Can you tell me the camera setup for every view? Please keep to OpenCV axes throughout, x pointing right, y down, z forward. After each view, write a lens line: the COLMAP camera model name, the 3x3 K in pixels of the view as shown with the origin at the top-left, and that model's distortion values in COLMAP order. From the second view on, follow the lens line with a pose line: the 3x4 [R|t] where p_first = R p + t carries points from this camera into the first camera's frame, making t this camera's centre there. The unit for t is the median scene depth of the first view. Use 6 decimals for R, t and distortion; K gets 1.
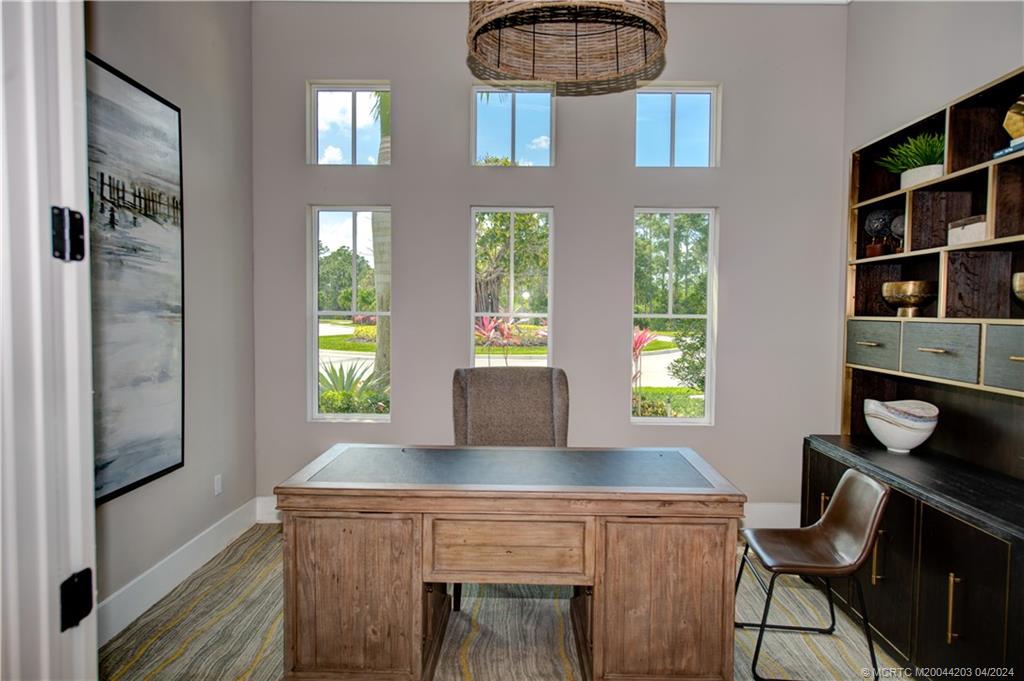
lens RADIAL K [[654.3, 0, 511.6], [0, 654.3, 341.4], [0, 0, 1]] dist [0.001985, 0.000433]
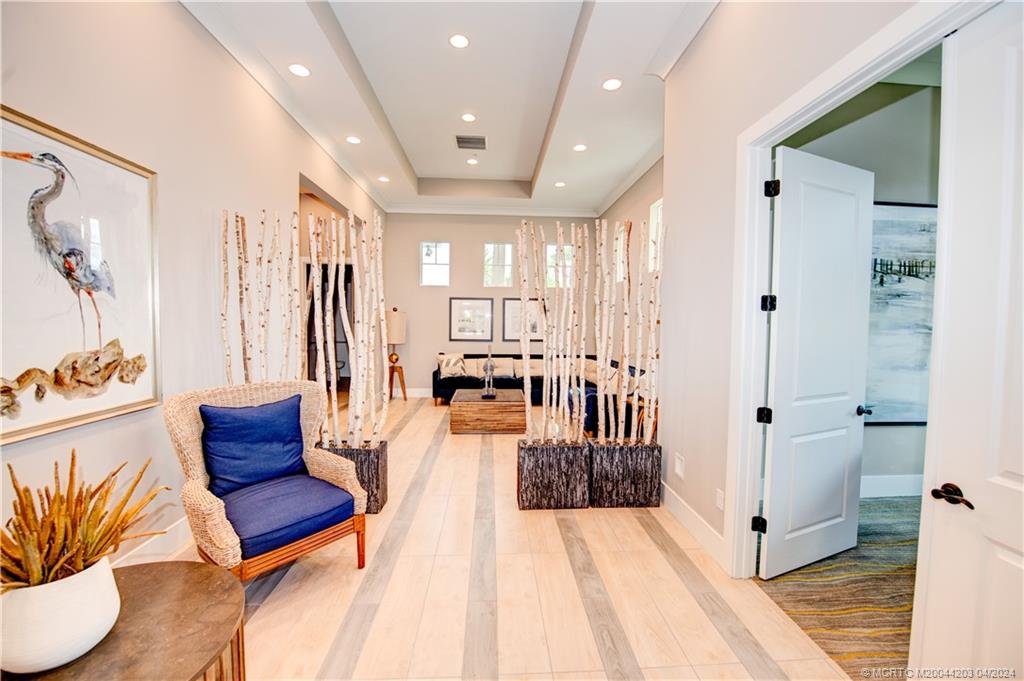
lens RADIAL K [[427.0, 0, 510.1], [0, 427.0, 340.4], [0, 0, 1]] dist [-0.012644, -0.003060]
pose [[0.085858, 0.036182, -0.995650, 0.511060], [-0.057945, 0.997830, 0.031264, 0.011296], [0.994621, 0.055009, 0.087768, -0.176554]]
